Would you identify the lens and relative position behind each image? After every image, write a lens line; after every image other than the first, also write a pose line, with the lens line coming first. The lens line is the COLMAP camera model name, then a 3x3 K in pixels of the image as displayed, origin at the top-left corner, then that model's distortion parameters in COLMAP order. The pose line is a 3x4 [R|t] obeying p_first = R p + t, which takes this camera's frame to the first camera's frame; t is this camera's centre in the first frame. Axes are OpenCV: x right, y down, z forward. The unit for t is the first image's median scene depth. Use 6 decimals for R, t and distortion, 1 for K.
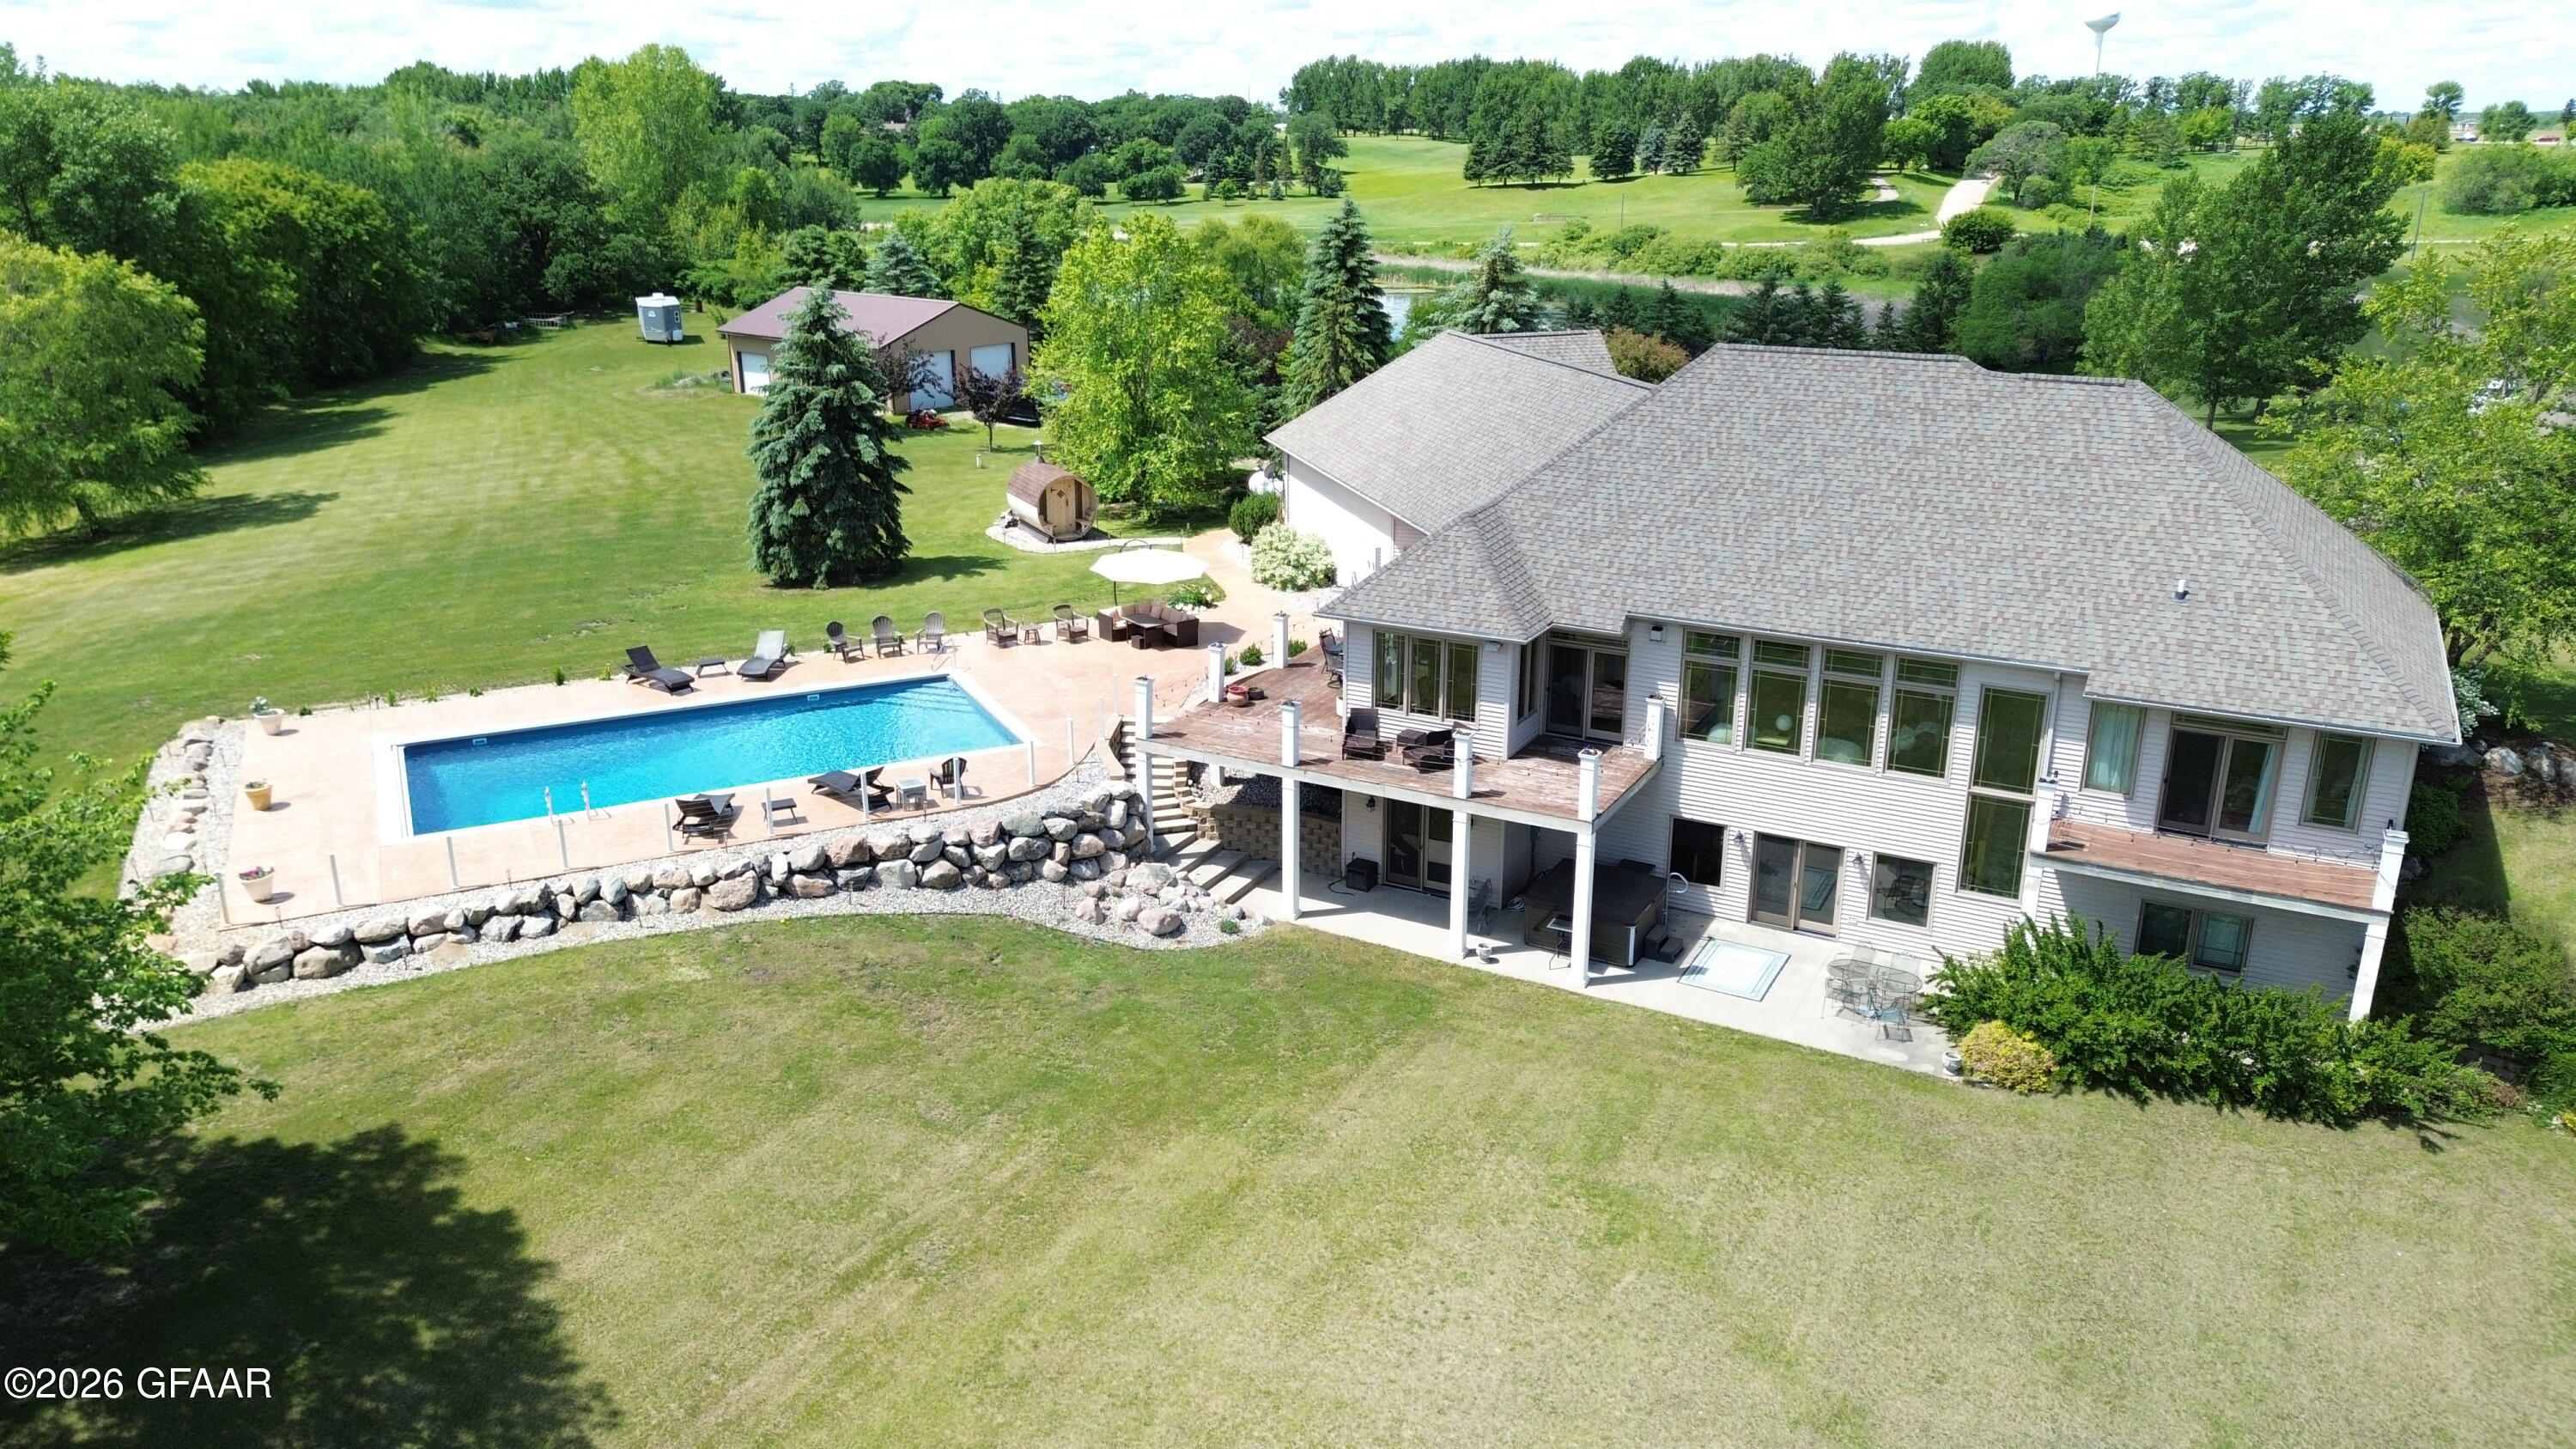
lens RADIAL K [[1792.9, 0, 1287.5], [0, 1792.9, 733.3], [0, 0, 1]] dist [0.057920, -0.038381]
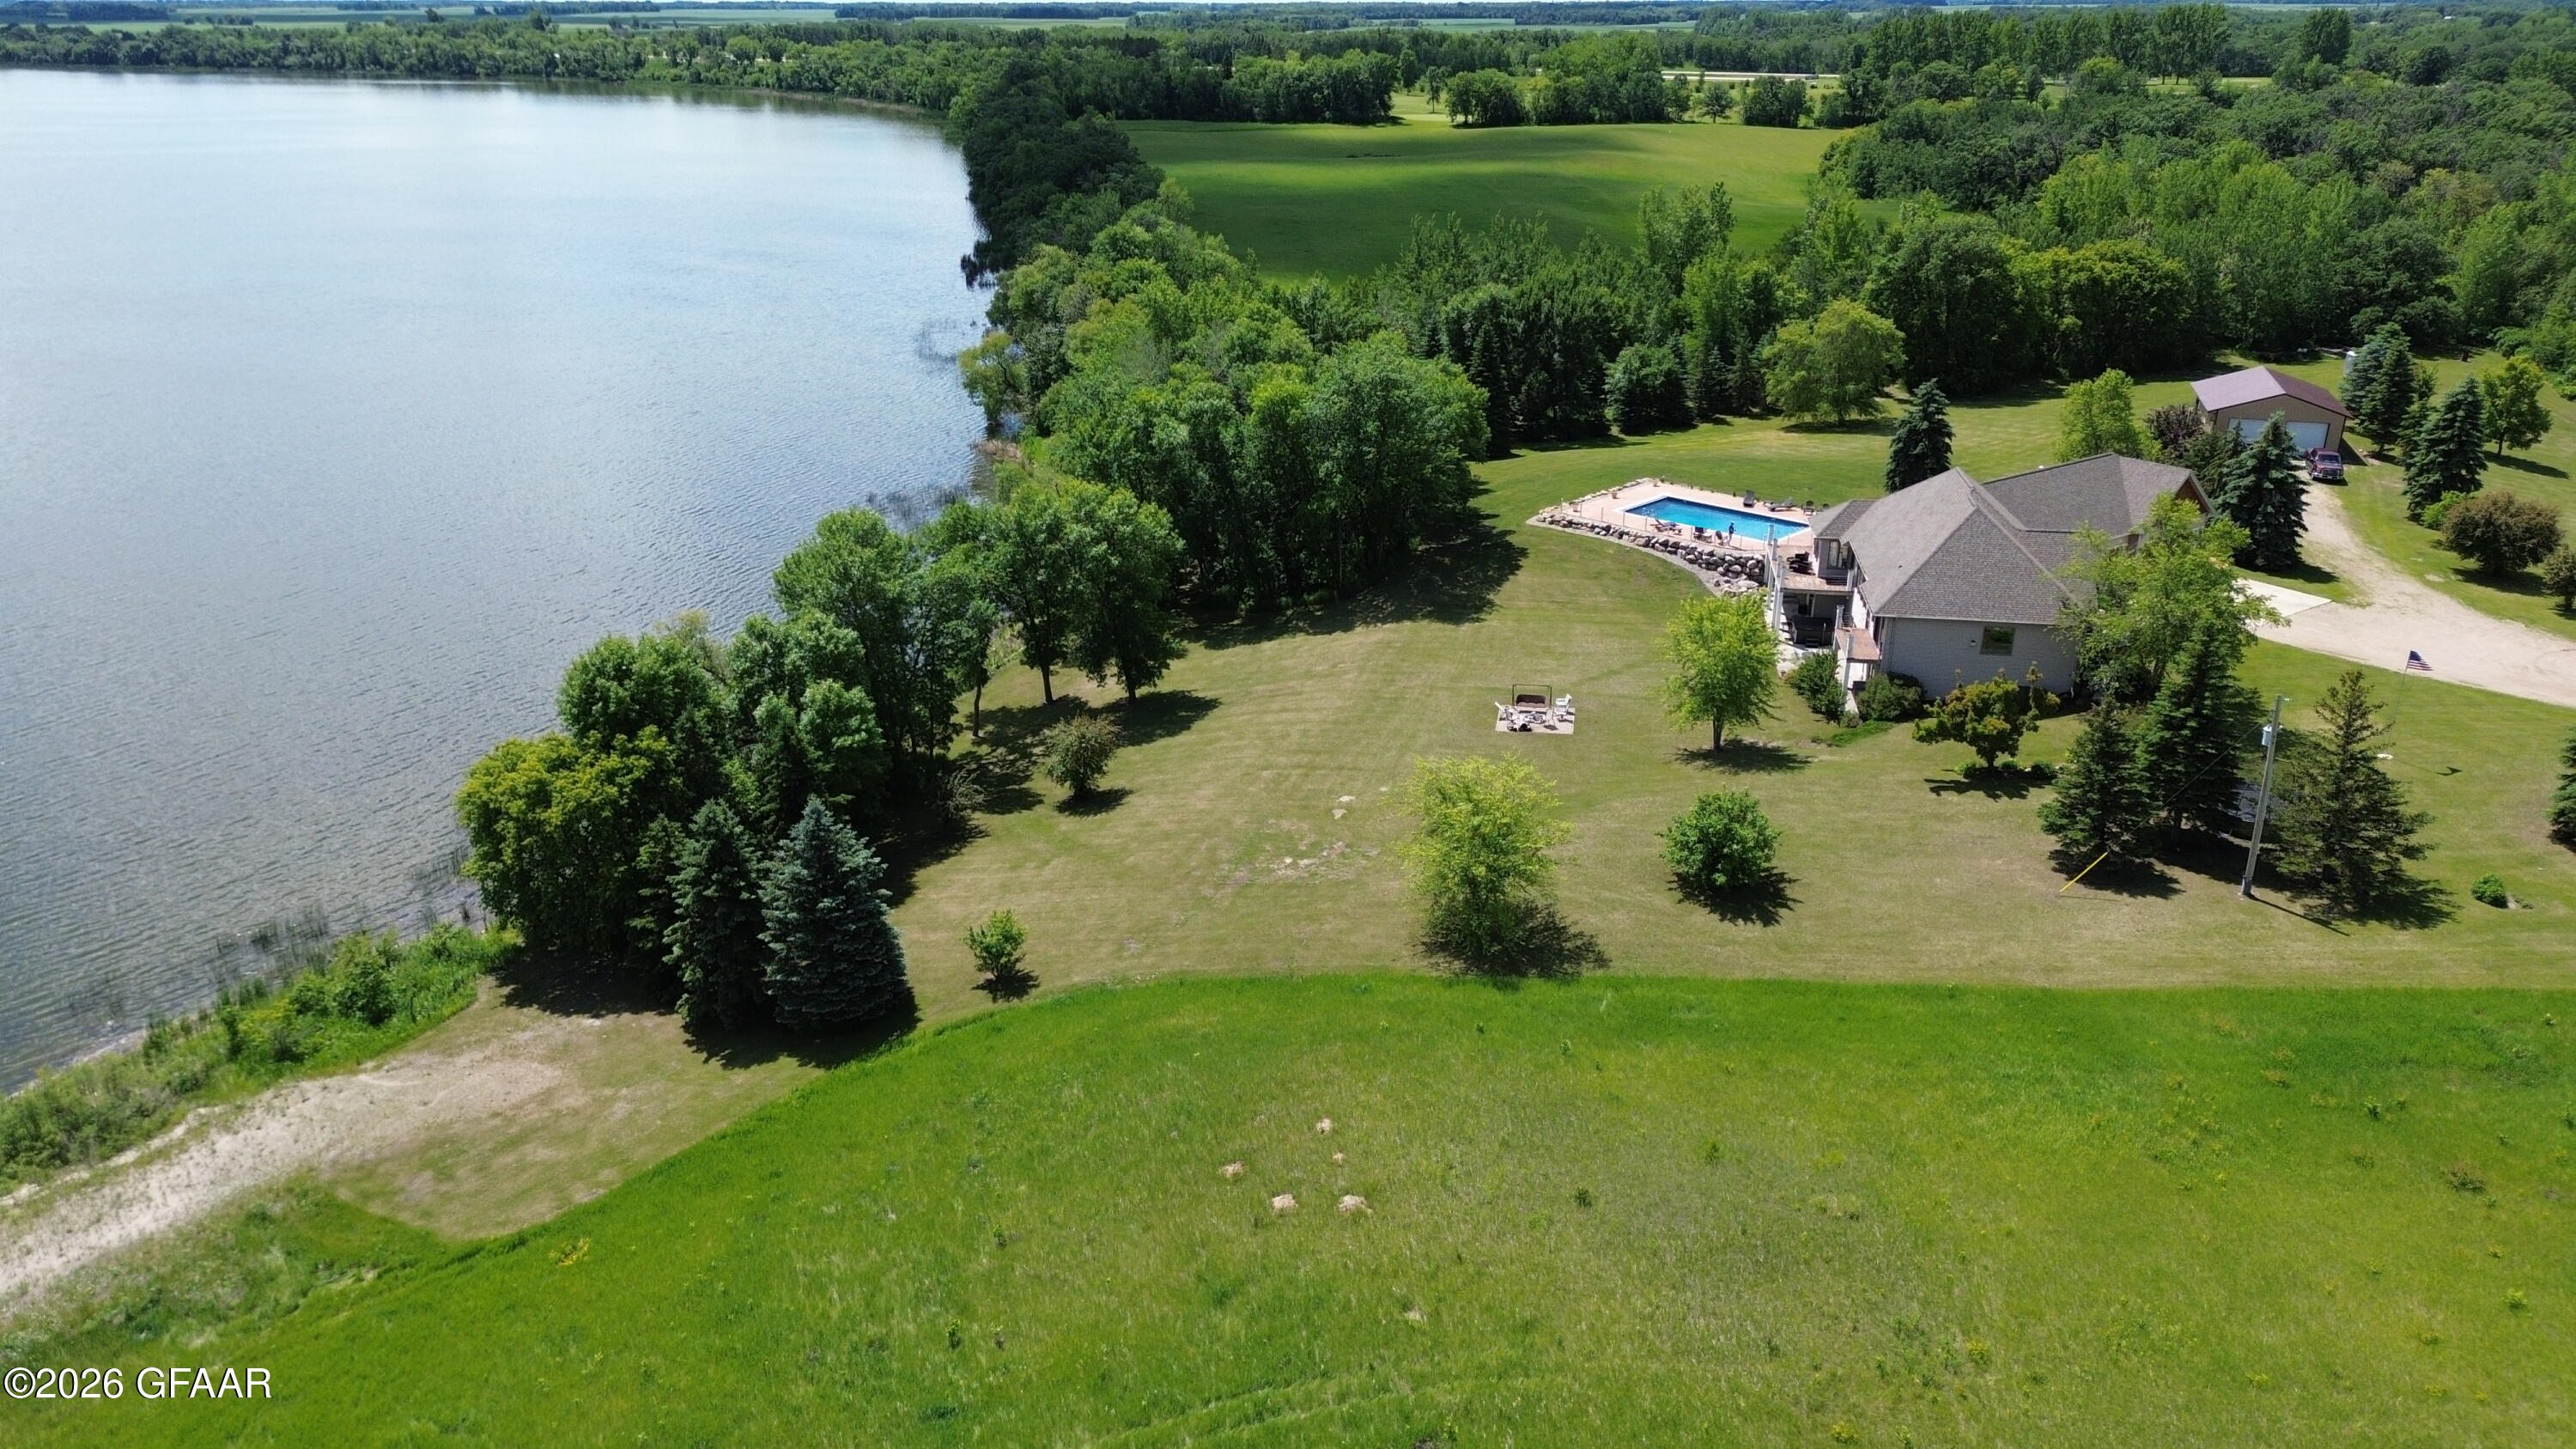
lens RADIAL K [[1792.9, 0, 1276.6], [0, 1792.9, 716.0], [0, 0, 1]] dist [0.057920, -0.038381]
pose [[0.312250, 0.341480, -0.886505, 2.663291], [-0.300972, 0.920653, 0.248624, -0.256539], [0.901064, 0.189180, 0.390249, -0.989034]]
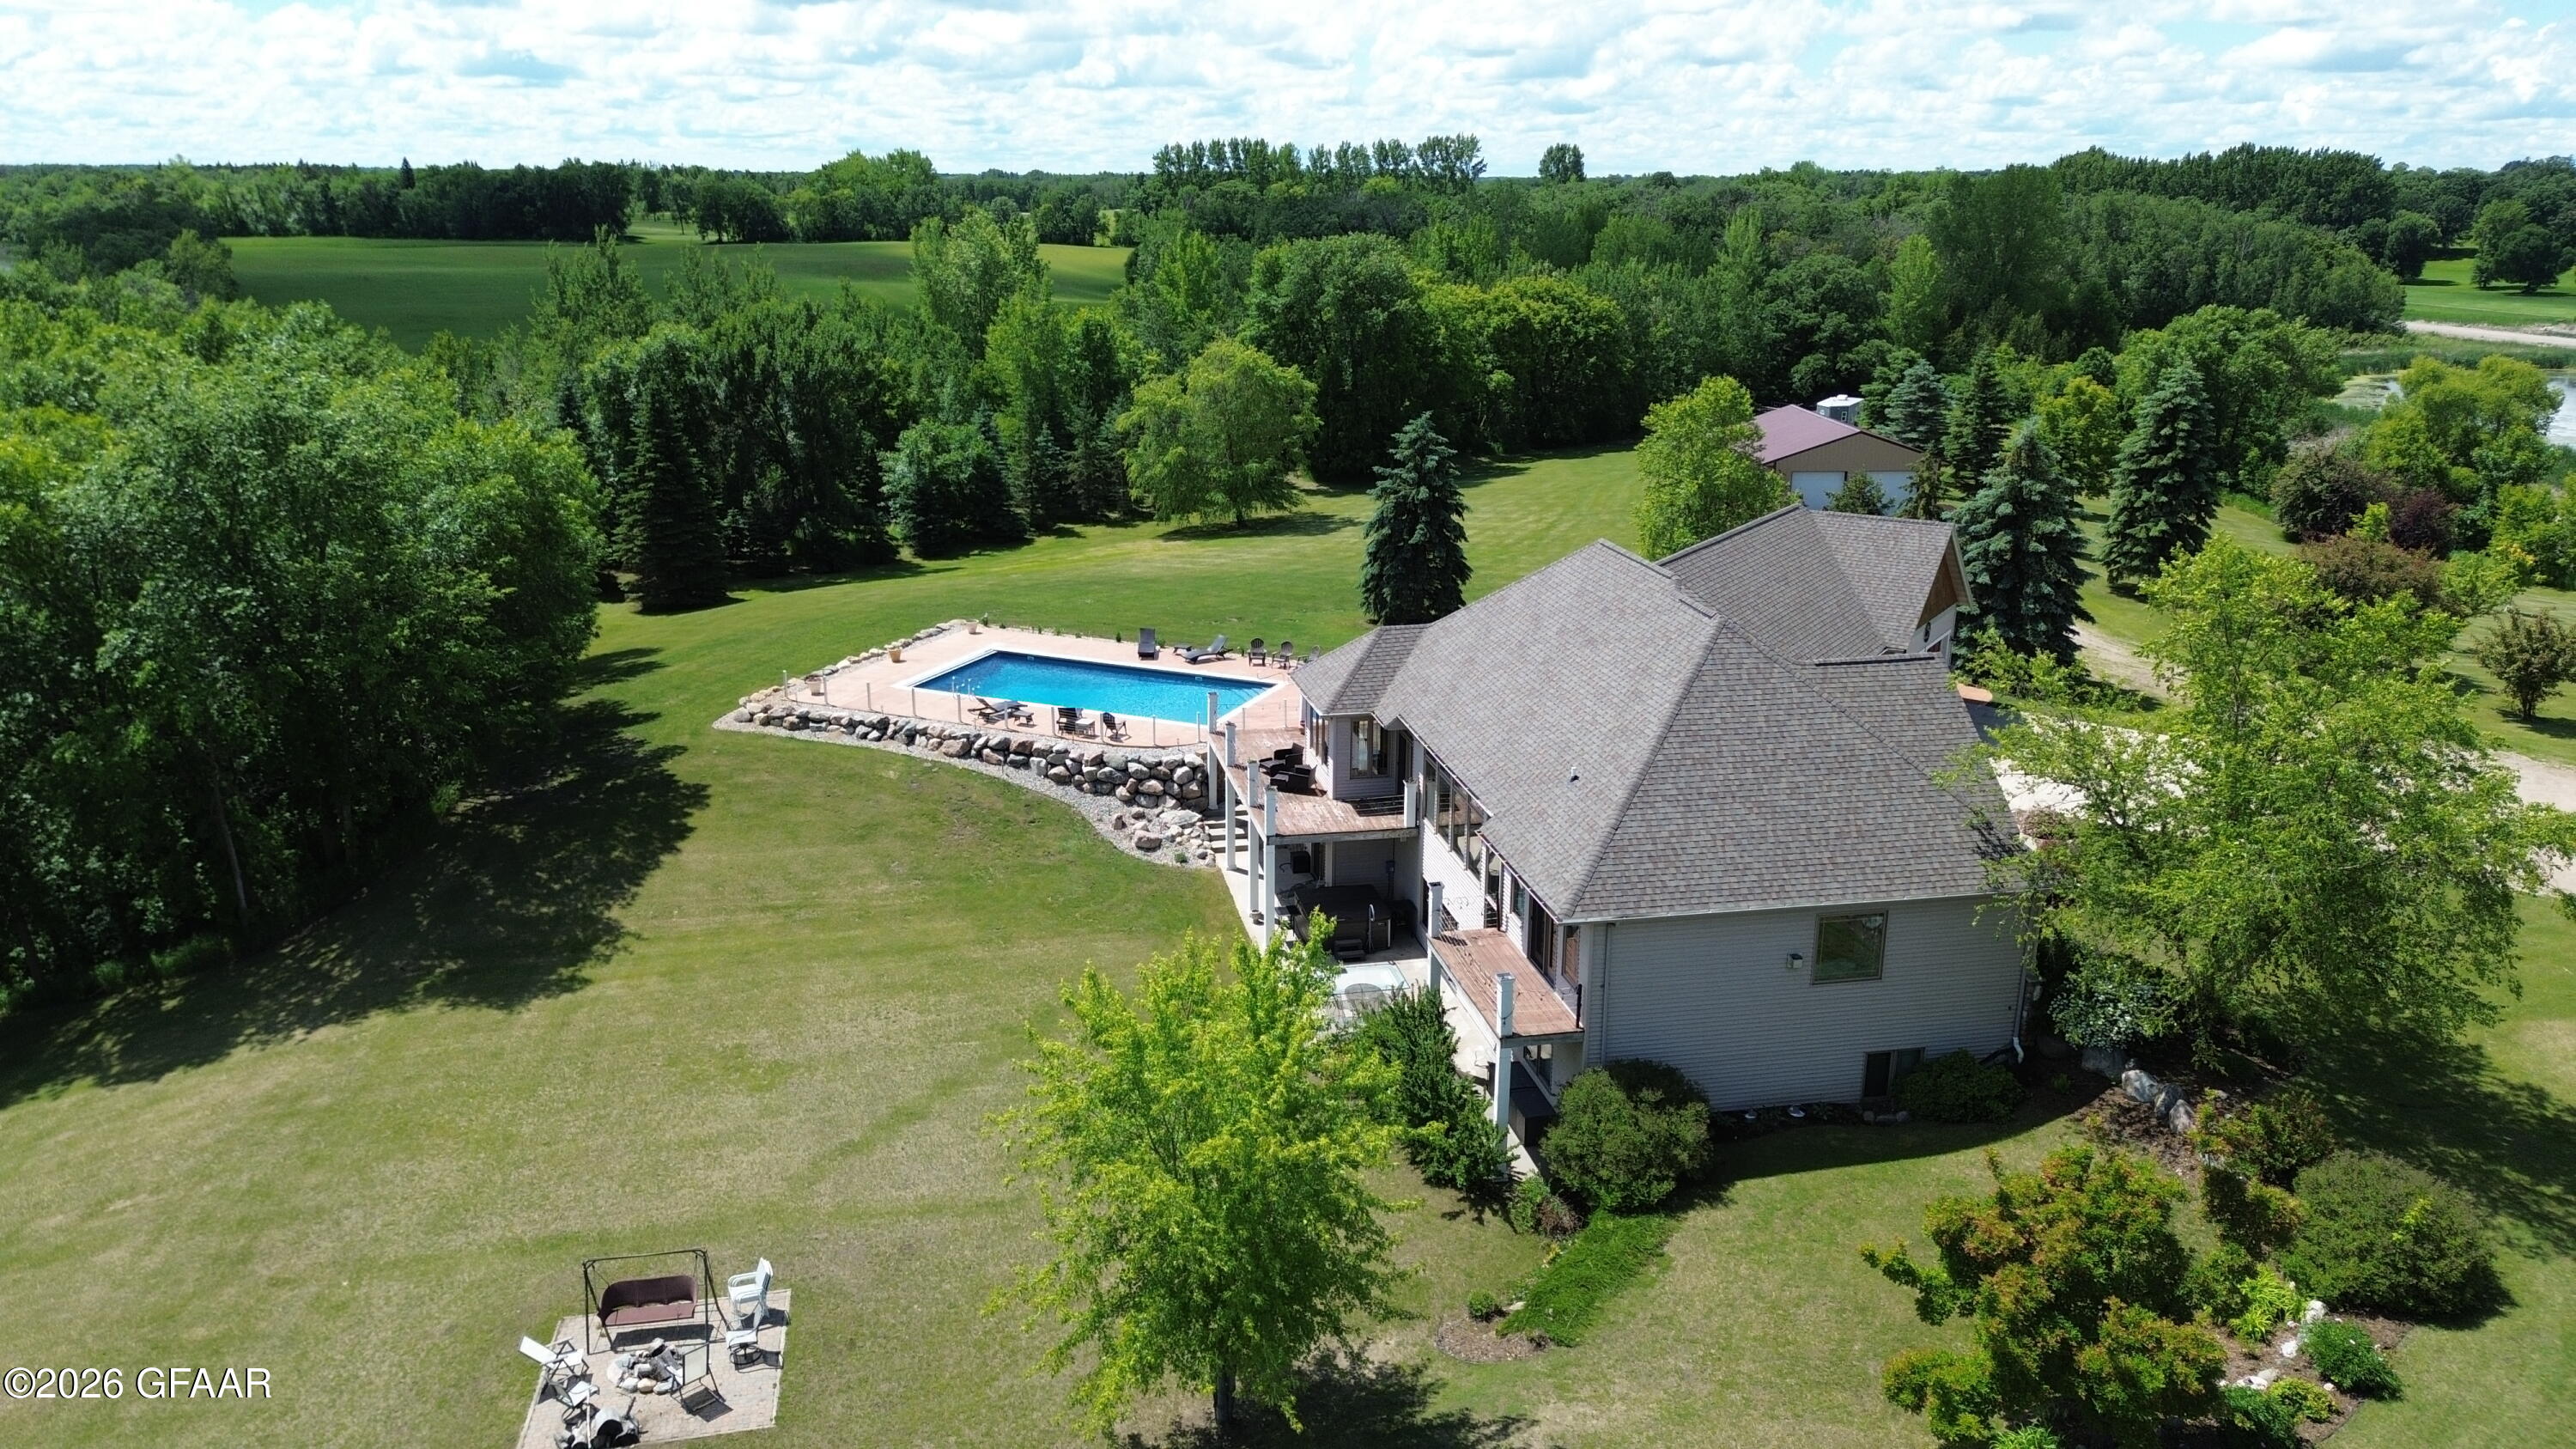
lens RADIAL K [[1792.9, 0, 1284.8], [0, 1792.9, 792.0], [0, 0, 1]] dist [0.057920, -0.038381]
pose [[0.637488, 0.246392, -0.730000, 1.133093], [-0.250135, 0.962349, 0.106380, -0.131685], [0.728726, 0.114783, 0.675117, 0.027619]]
